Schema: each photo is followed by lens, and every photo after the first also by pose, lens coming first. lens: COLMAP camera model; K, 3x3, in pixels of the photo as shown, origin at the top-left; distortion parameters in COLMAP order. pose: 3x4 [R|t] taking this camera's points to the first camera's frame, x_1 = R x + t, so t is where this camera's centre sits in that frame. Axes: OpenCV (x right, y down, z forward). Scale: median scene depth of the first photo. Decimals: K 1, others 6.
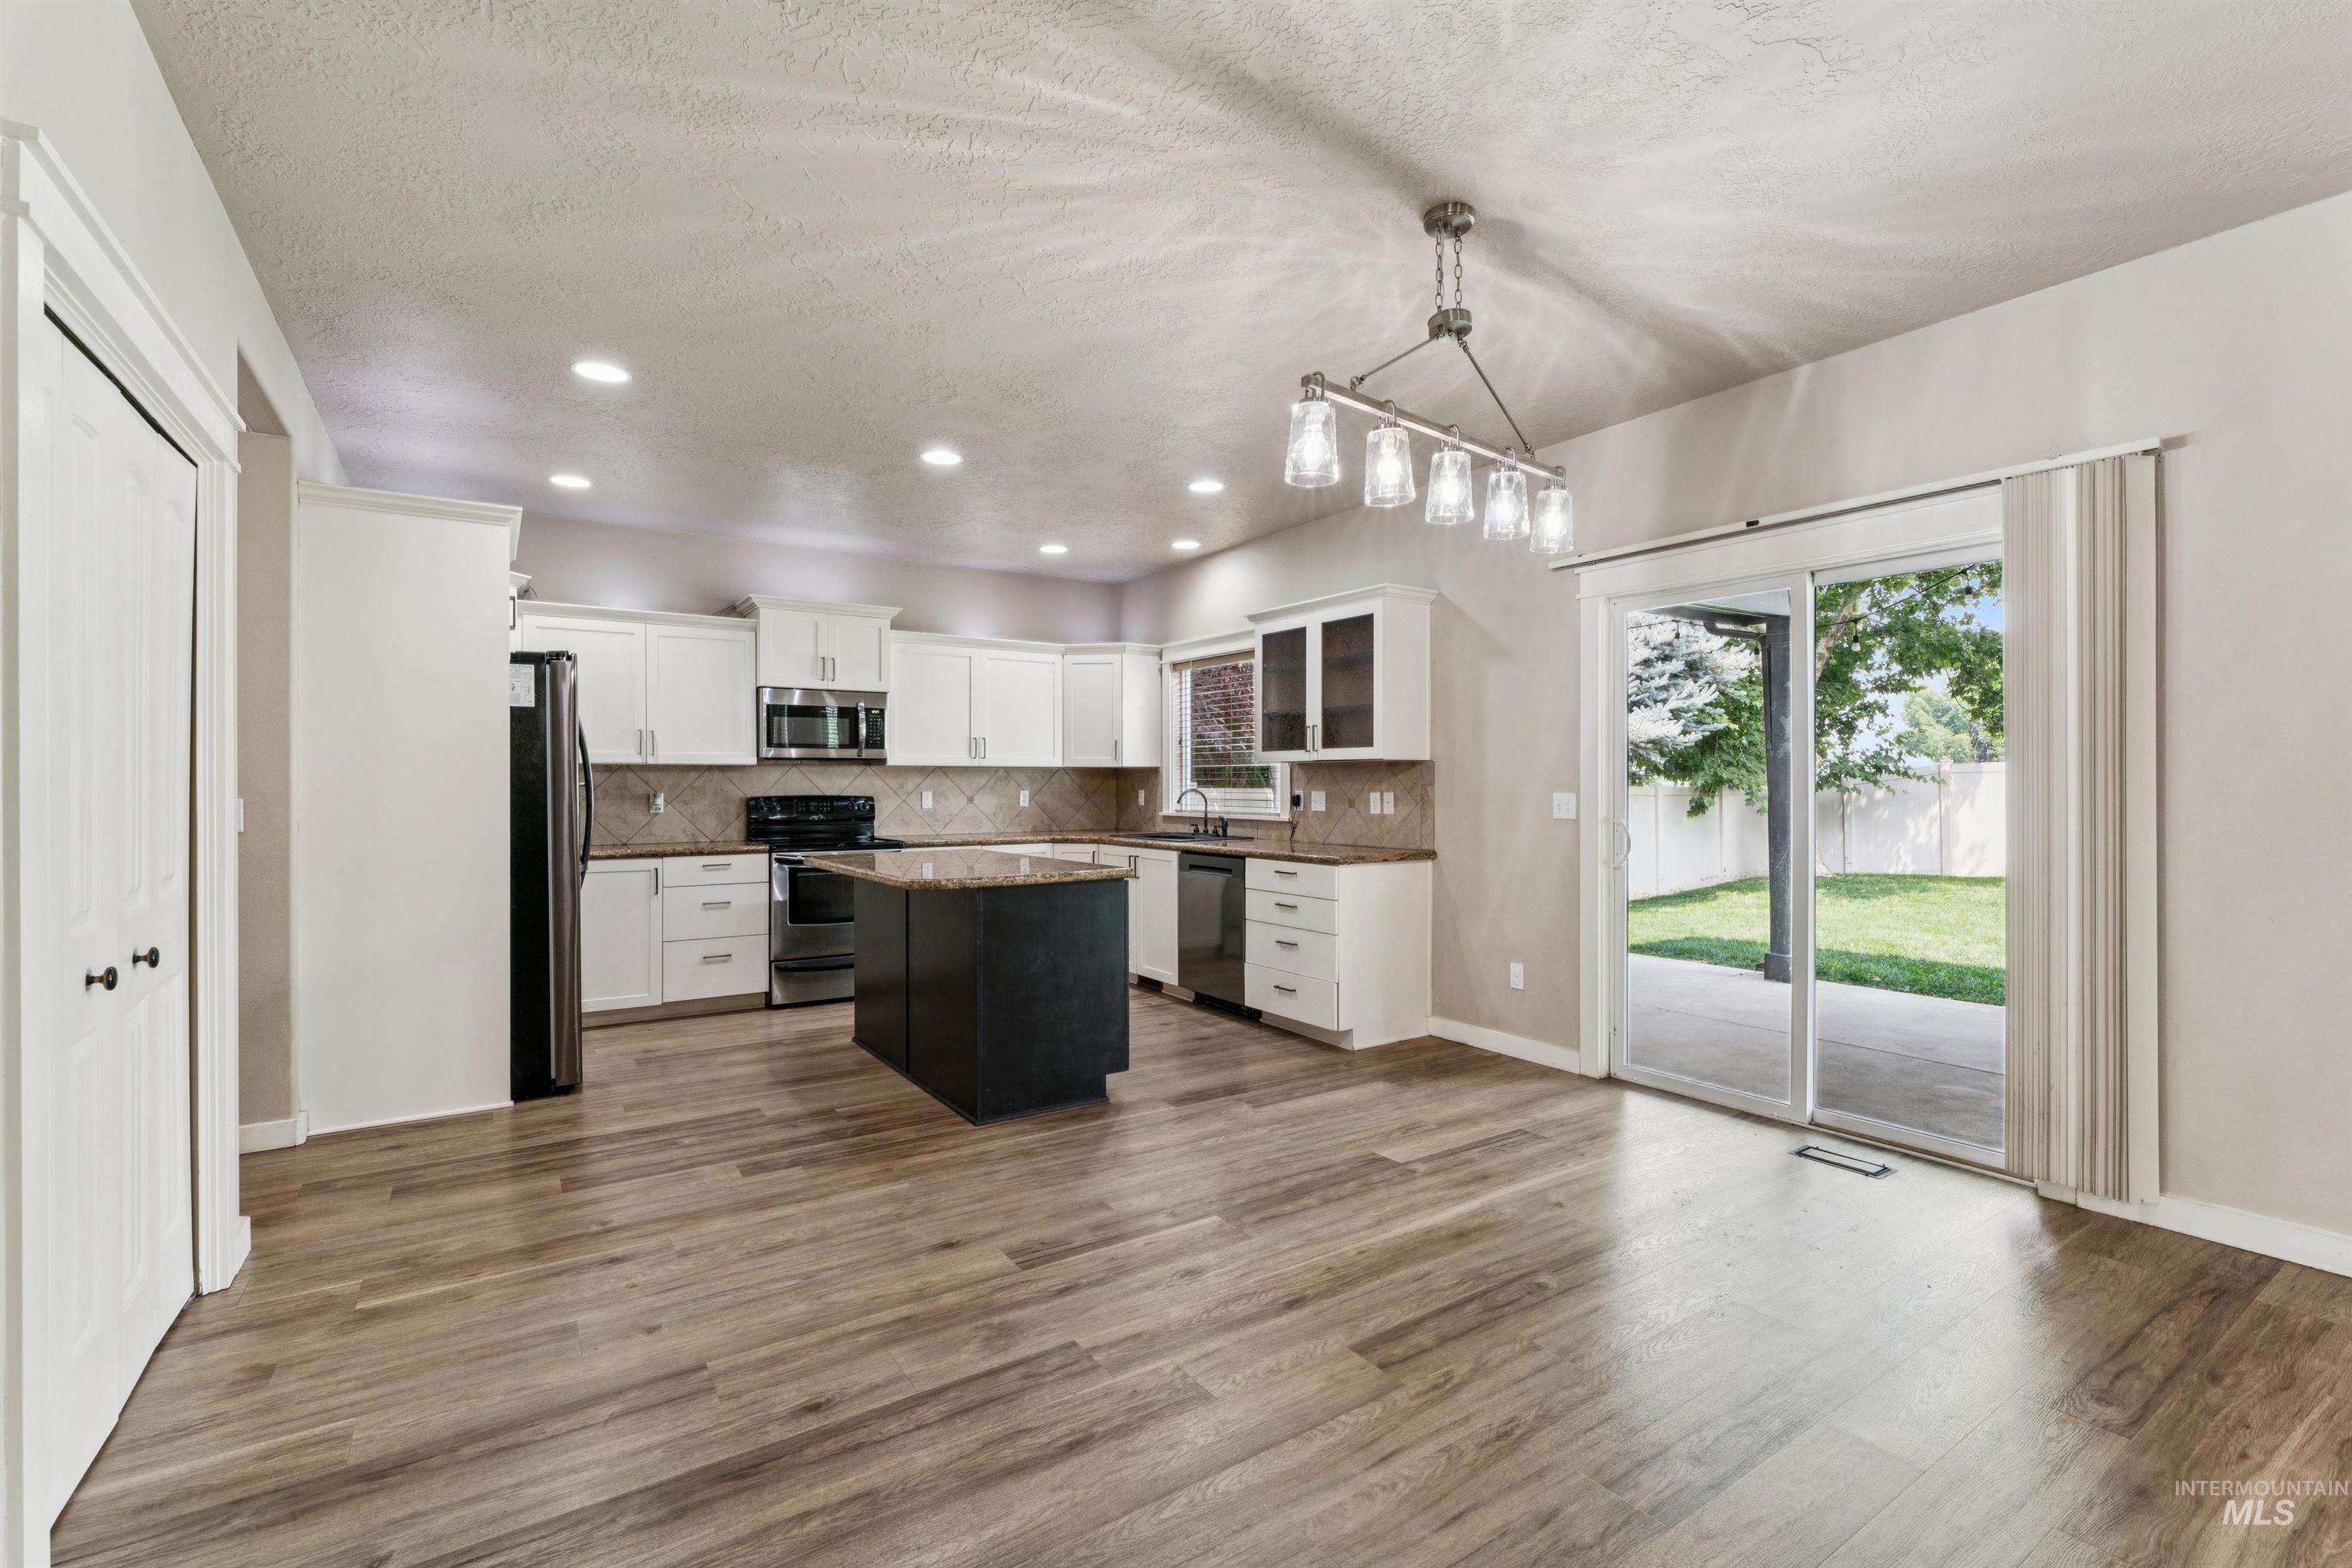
lens RADIAL K [[1000.0, 0, 1138.9], [0, 1000.0, 790.1], [0, 0, 1]] dist [-0.008810, 0.001829]
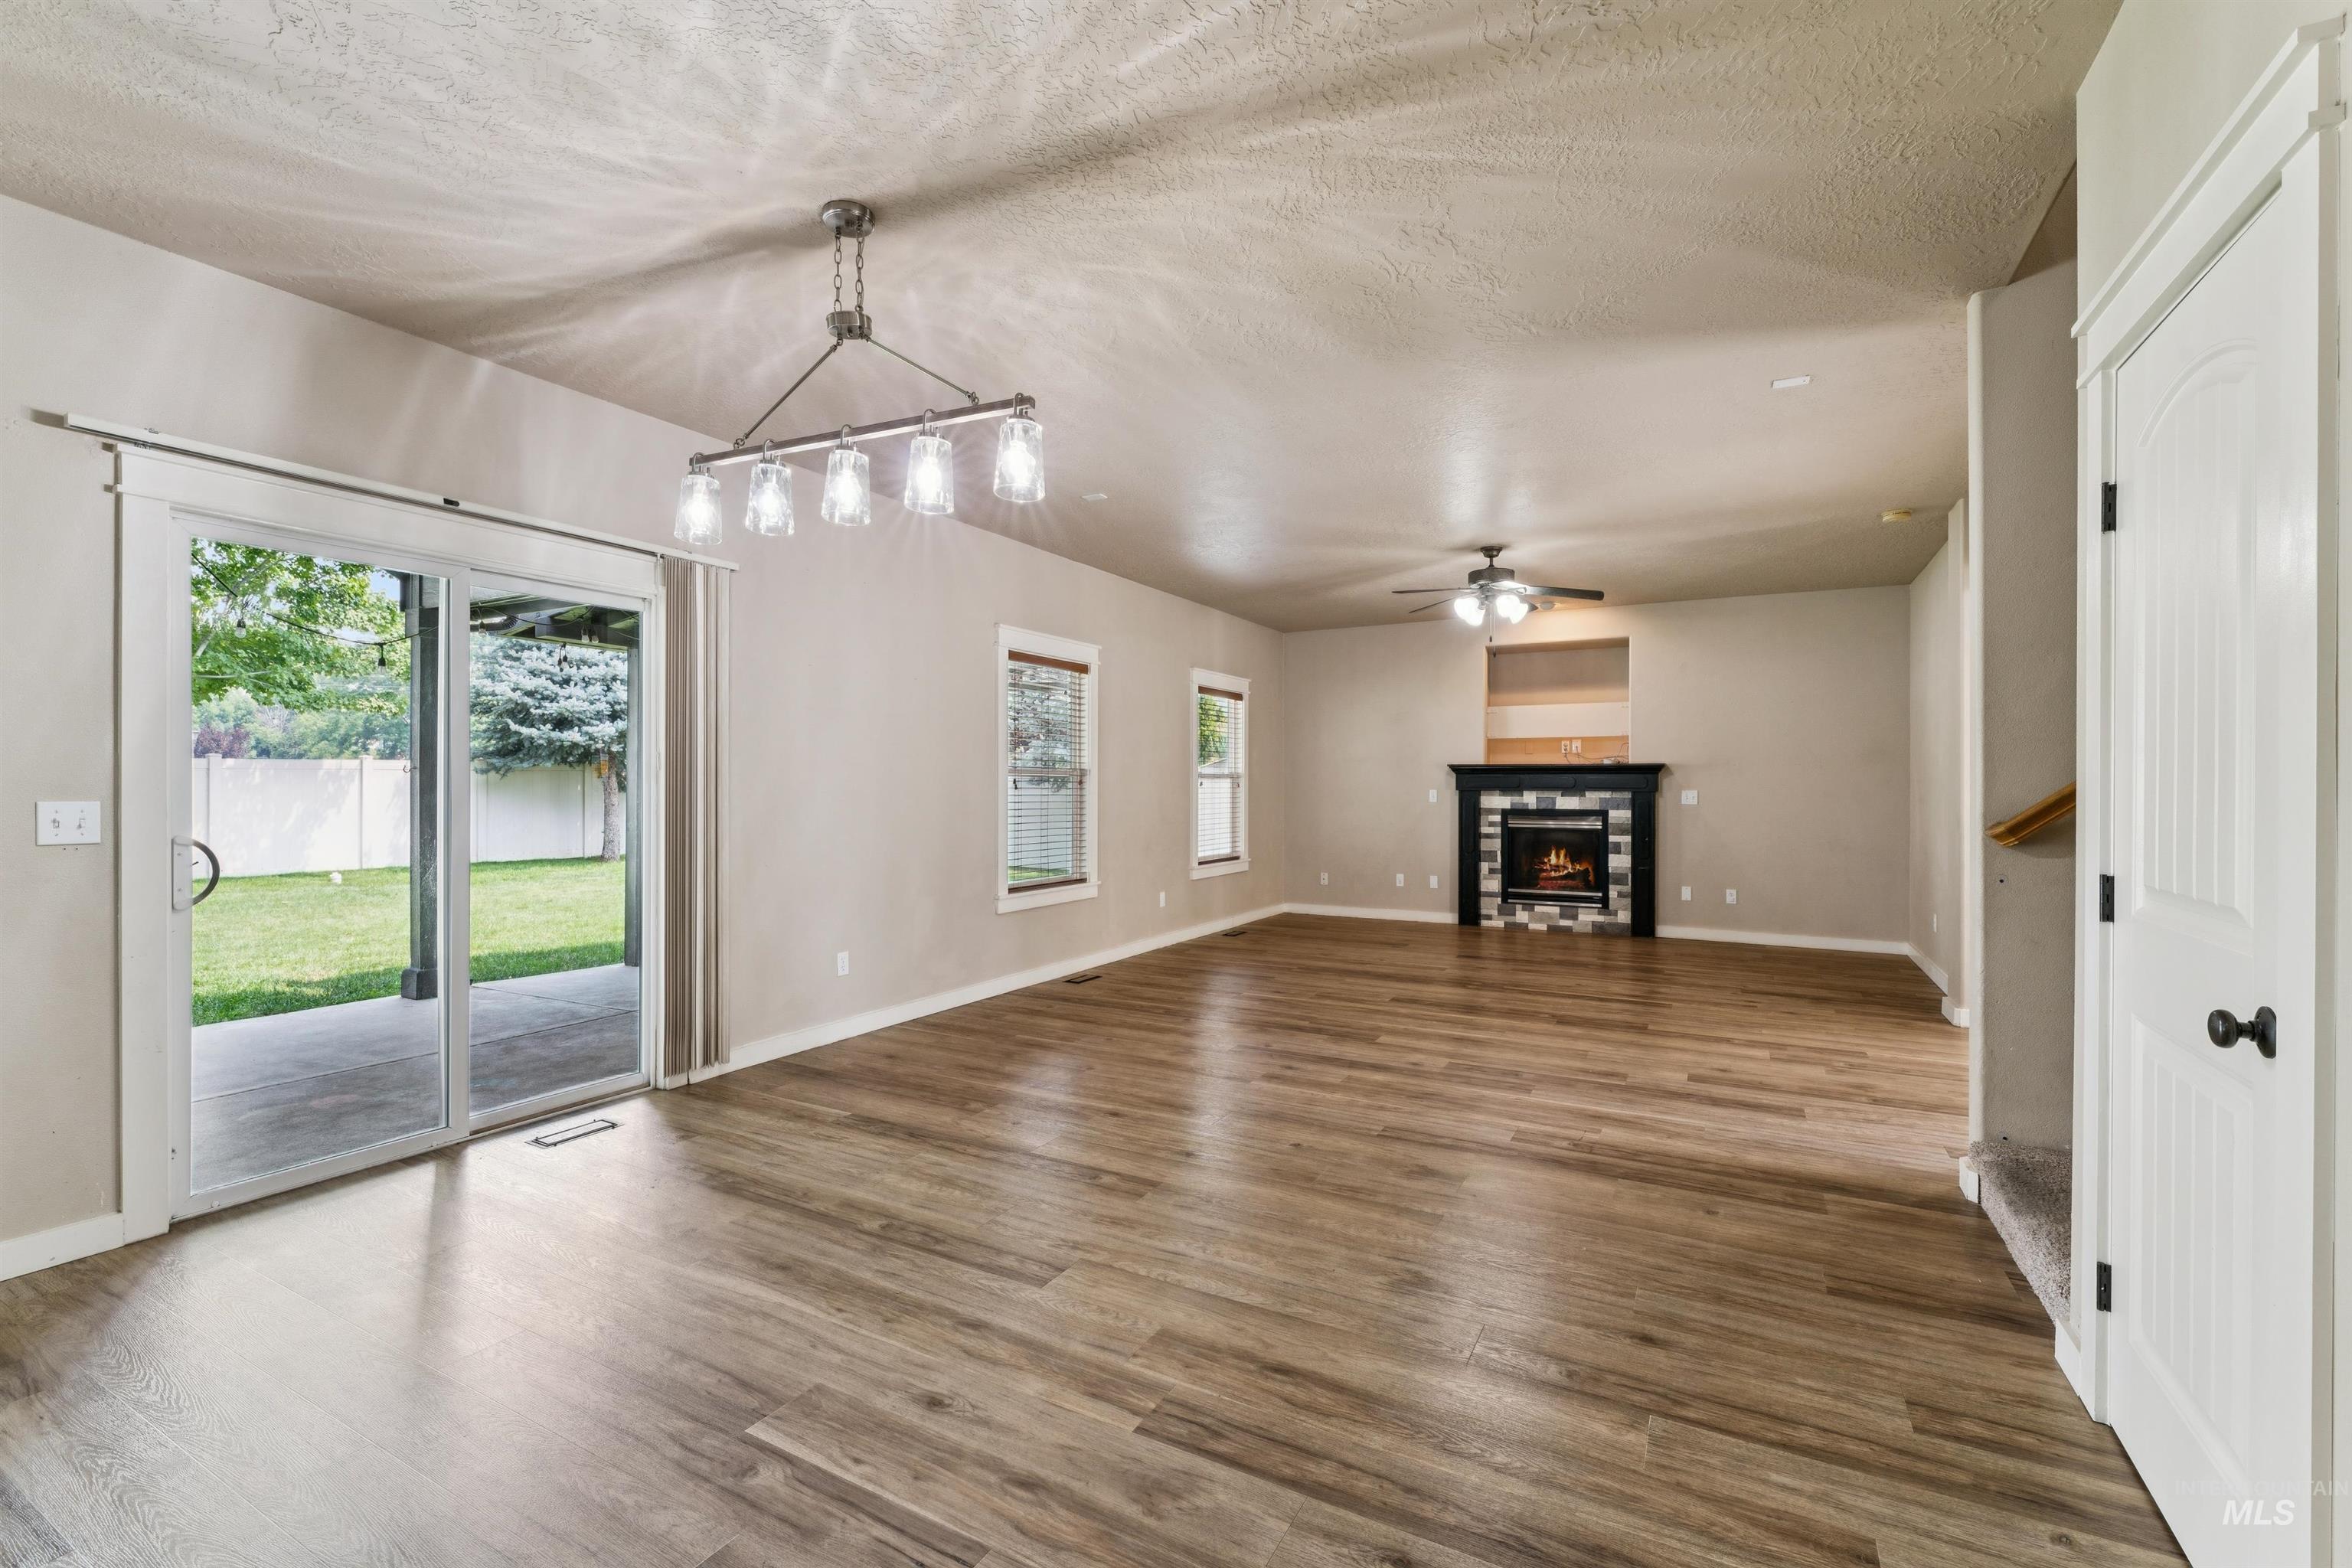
lens RADIAL K [[1000.0, 0, 1196.6], [0, 1000.0, 791.3], [0, 0, 1]] dist [-0.008810, 0.001829]
pose [[-0.484670, -0.004490, 0.874685, -0.357304], [0.006681, 0.999939, 0.008835, -0.003311], [-0.874671, 0.010126, -0.484611, 0.579105]]
